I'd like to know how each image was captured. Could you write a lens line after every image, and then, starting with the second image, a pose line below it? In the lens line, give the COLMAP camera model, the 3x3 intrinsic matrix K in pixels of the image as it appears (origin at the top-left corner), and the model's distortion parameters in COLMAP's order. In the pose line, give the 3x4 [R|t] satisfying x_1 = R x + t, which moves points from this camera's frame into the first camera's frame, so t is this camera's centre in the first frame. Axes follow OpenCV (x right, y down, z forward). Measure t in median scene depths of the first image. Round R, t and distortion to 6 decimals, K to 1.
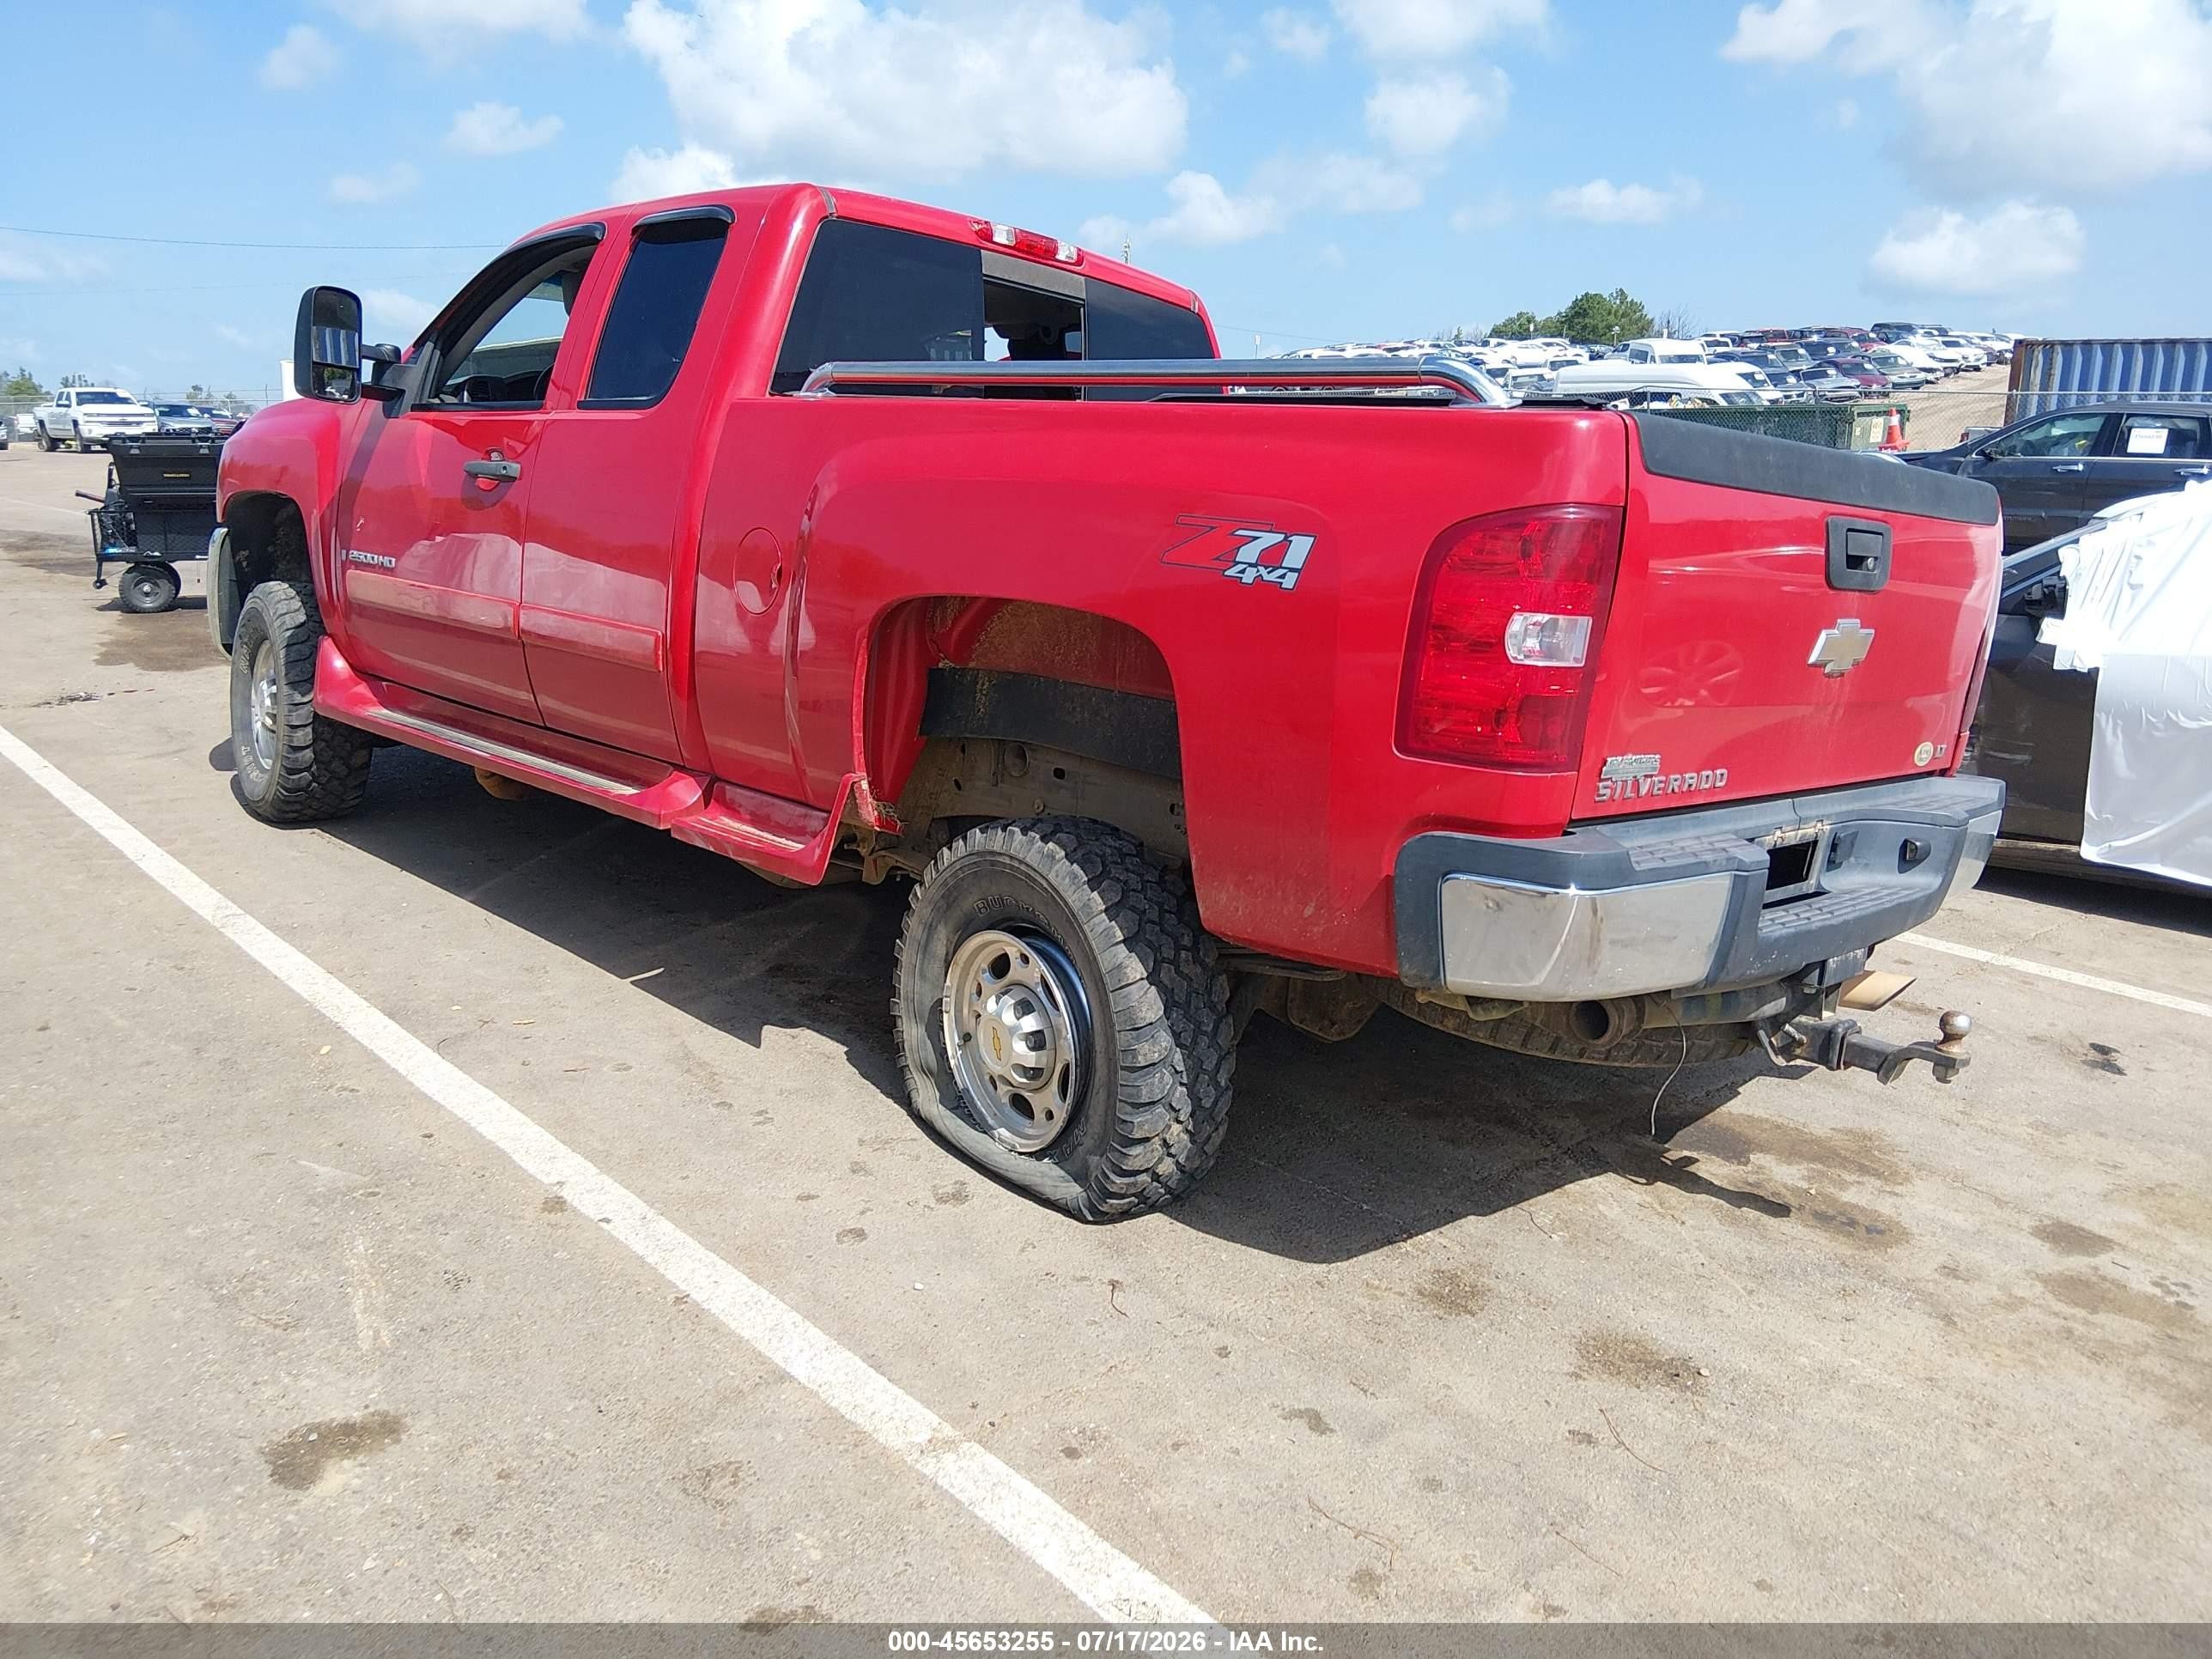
lens RADIAL K [[1684.7, 0, 1108.0], [0, 1684.7, 840.8], [0, 0, 1]] dist [0.108004, -0.189216]
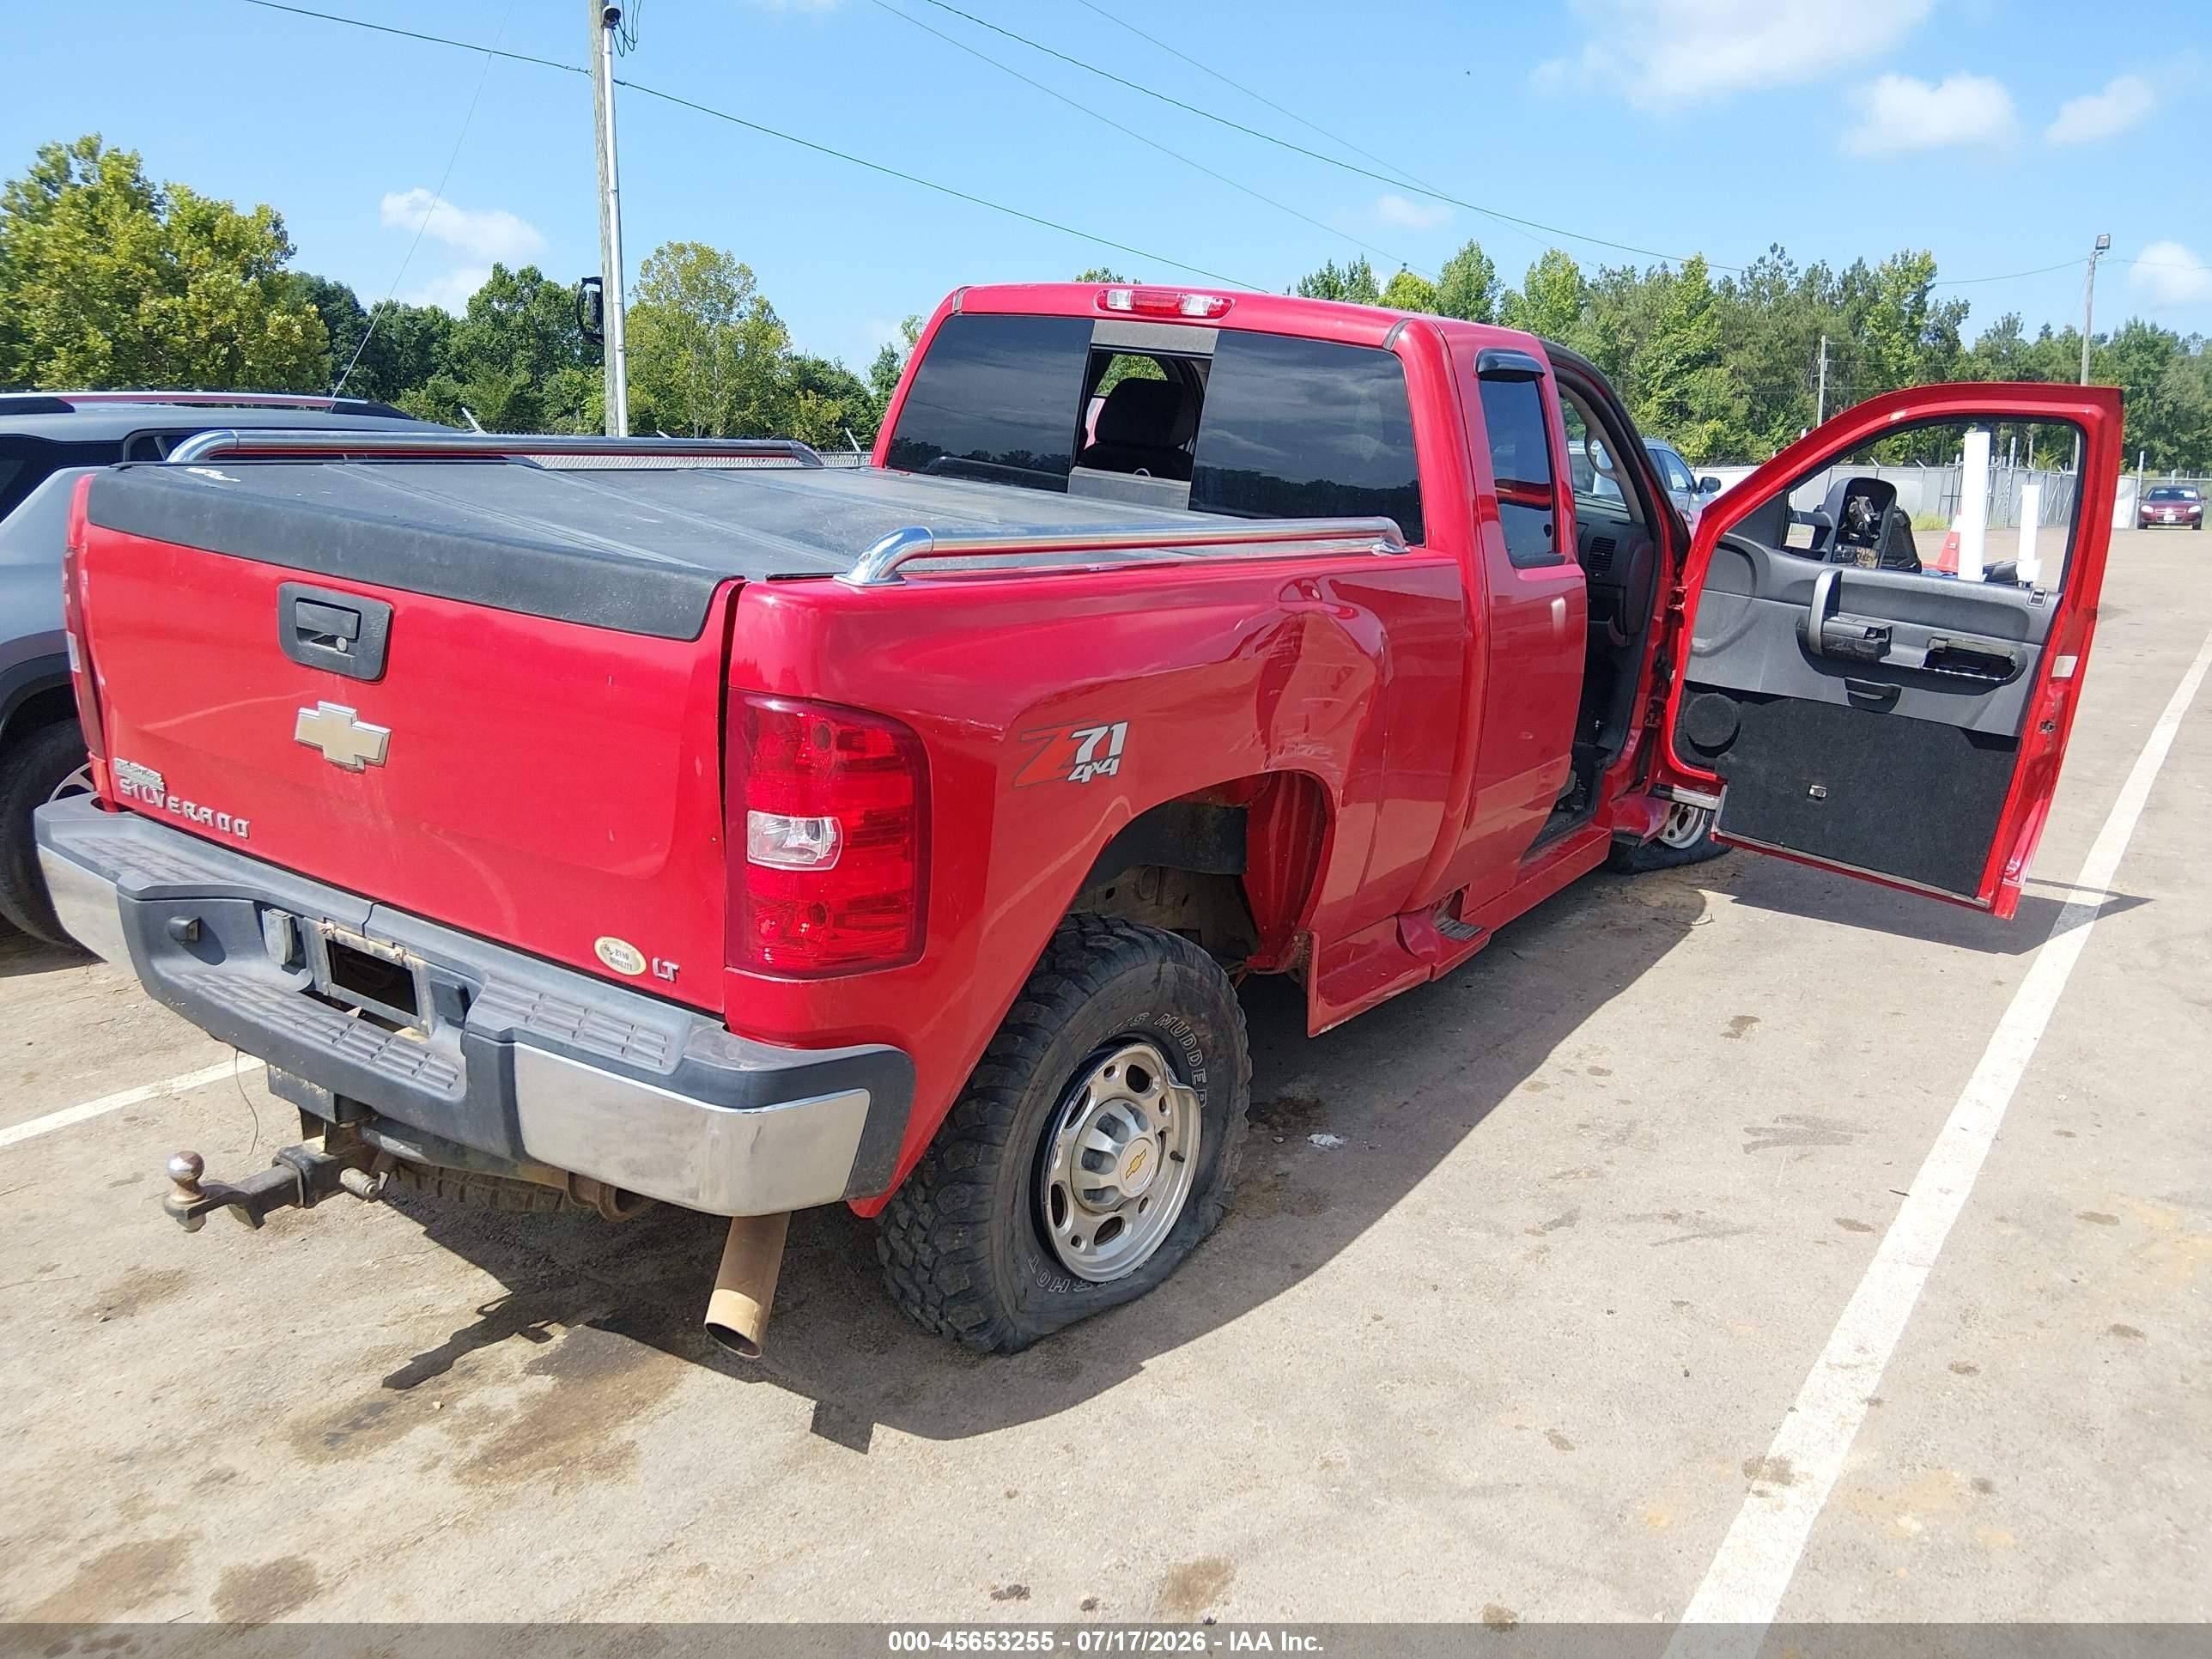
lens RADIAL K [[1684.7, 0, 1108.0], [0, 1684.7, 840.8], [0, 0, 1]] dist [0.108004, -0.189216]
pose [[0.186342, 0.190959, -0.963749, 1.157712], [-0.233730, 0.961384, 0.145299, -0.239622], [0.954278, 0.198181, 0.223779, 1.022174]]
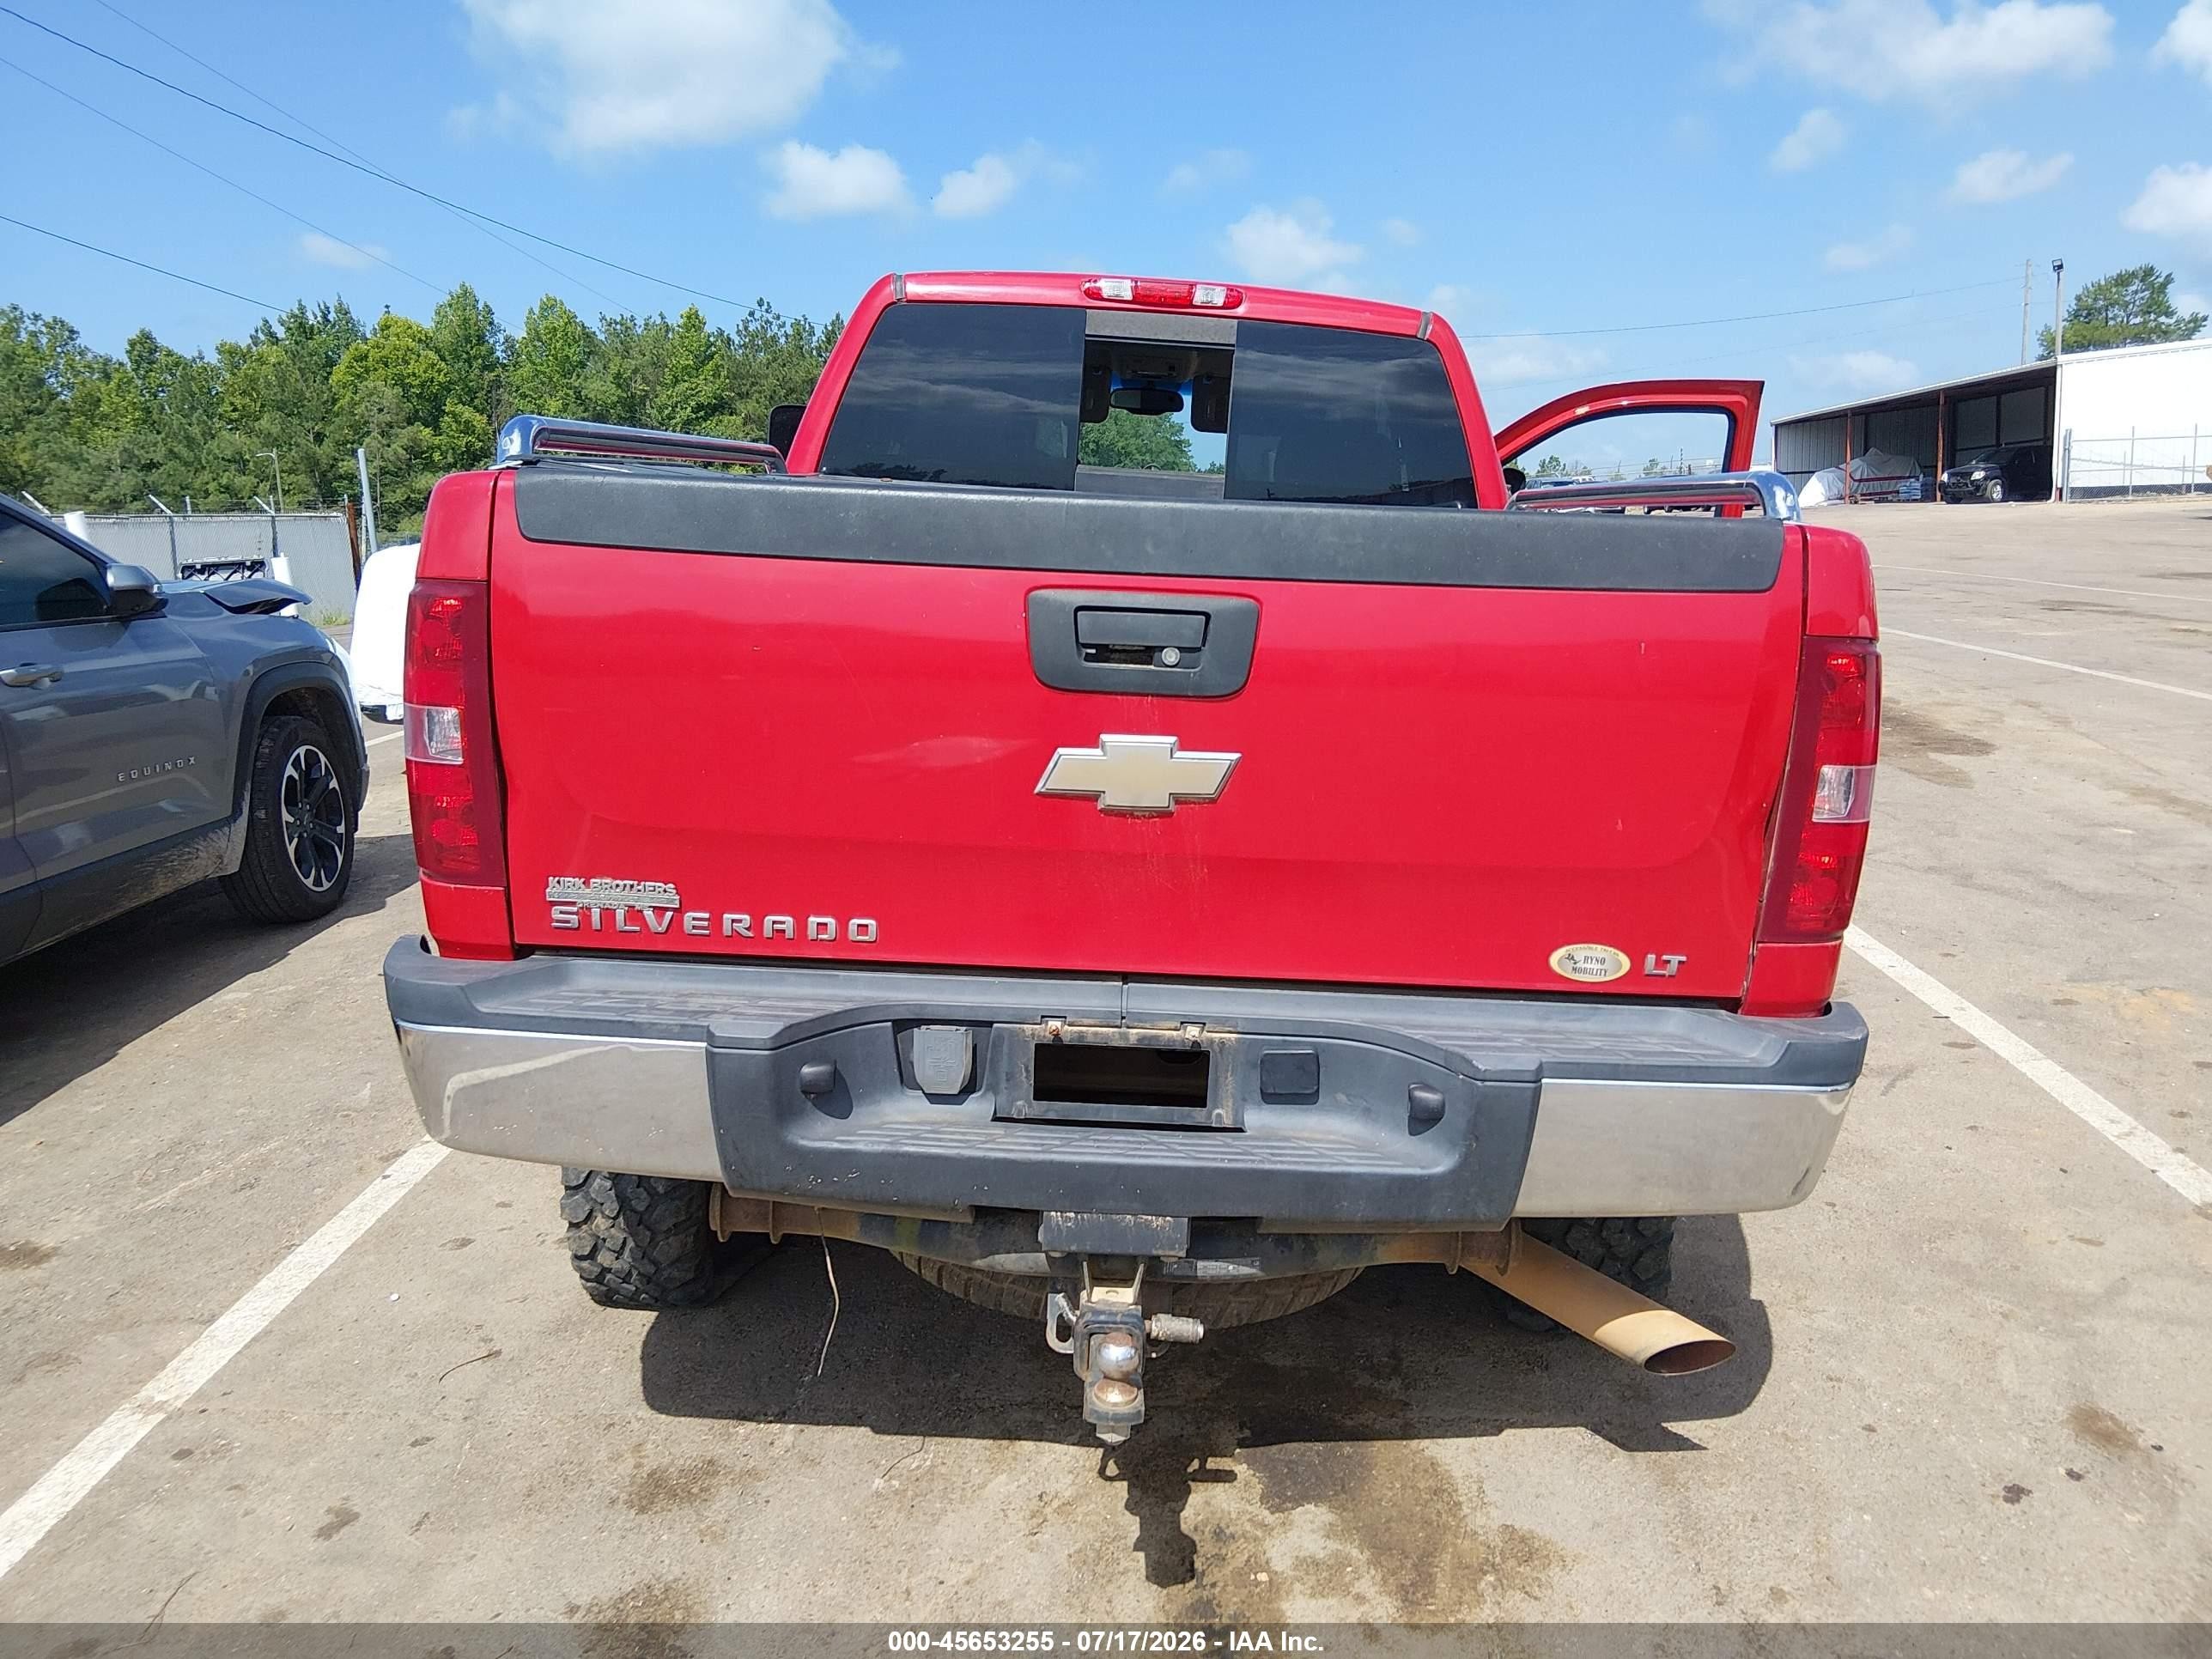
lens RADIAL K [[1684.7, 0, 1108.0], [0, 1684.7, 840.8], [0, 0, 1]] dist [0.108004, -0.189216]
pose [[0.690204, 0.096556, -0.717144, 0.785616], [-0.121418, 0.992460, 0.016767, -0.082459], [0.713355, 0.075501, 0.696724, 0.443248]]
